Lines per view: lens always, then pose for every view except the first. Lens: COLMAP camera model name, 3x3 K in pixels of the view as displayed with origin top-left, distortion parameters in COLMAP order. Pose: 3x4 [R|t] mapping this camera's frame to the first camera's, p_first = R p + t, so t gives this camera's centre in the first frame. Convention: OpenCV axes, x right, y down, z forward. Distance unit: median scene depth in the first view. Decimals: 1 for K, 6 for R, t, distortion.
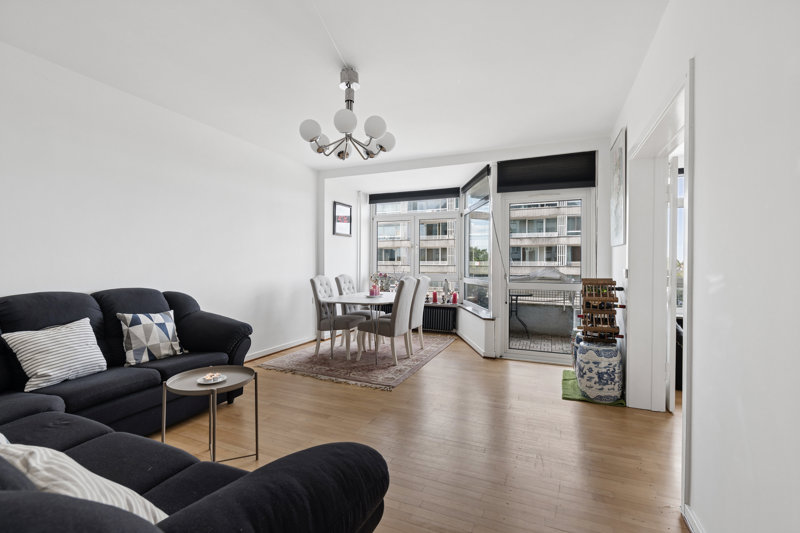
lens RADIAL K [[338.9, 0, 411.1], [0, 338.9, 265.0], [0, 0, 1]] dist [-0.004644, -0.000410]
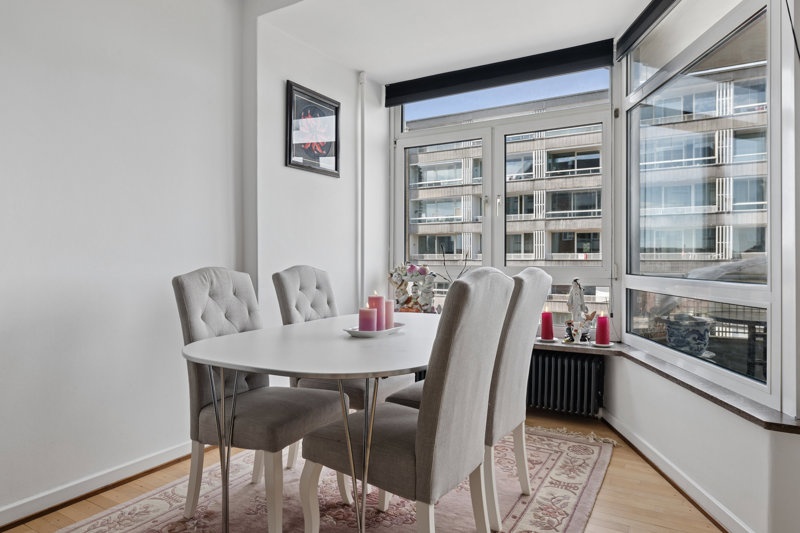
lens RADIAL K [[499.7, 0, 411.2], [0, 499.7, 261.6], [0, 0, 1]] dist [0.002585, -0.000452]
pose [[0.991191, -0.005504, -0.132325, -0.009076], [0.005839, 0.999981, 0.002148, 0.019444], [0.132311, -0.002902, 0.991204, 0.409283]]
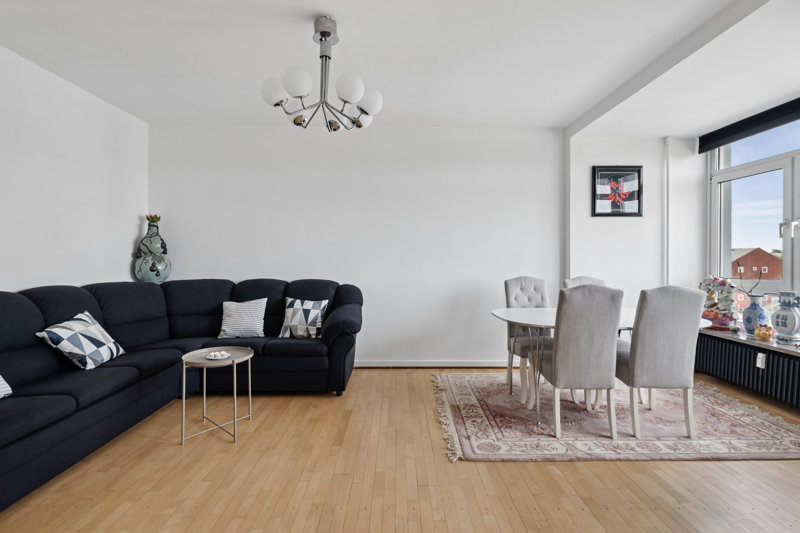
lens RADIAL K [[392.4, 0, 402.5], [0, 392.4, 263.8], [0, 0, 1]] dist [-0.001789, -0.000881]
pose [[0.407781, 0.007424, -0.913049, 0.294058], [-0.004135, 0.999972, 0.006284, 0.000206], [0.913070, 0.001213, 0.407801, 0.321952]]
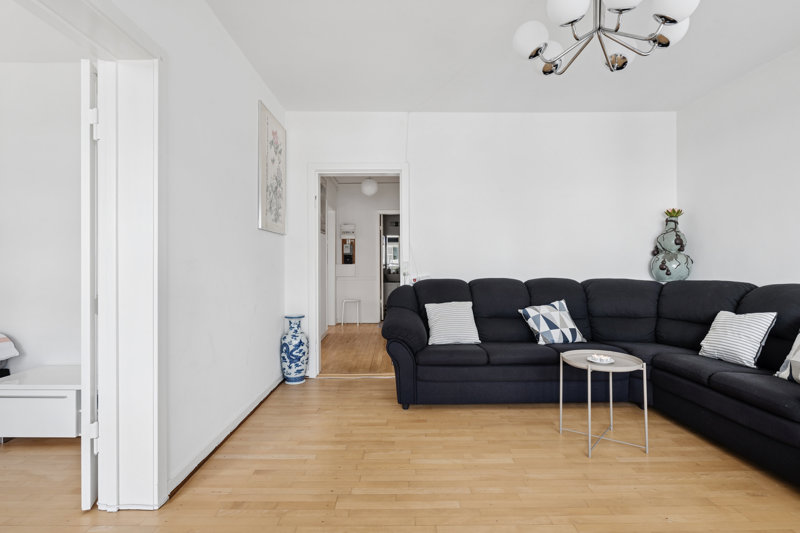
lens RADIAL K [[392.4, 0, 392.4], [0, 392.4, 262.5], [0, 0, 1]] dist [-0.001789, -0.000881]
pose [[-0.911980, 0.000595, -0.410235, 0.171429], [-0.001891, 0.999982, 0.005652, 0.004335], [0.410231, 0.005930, -0.911962, 0.589979]]
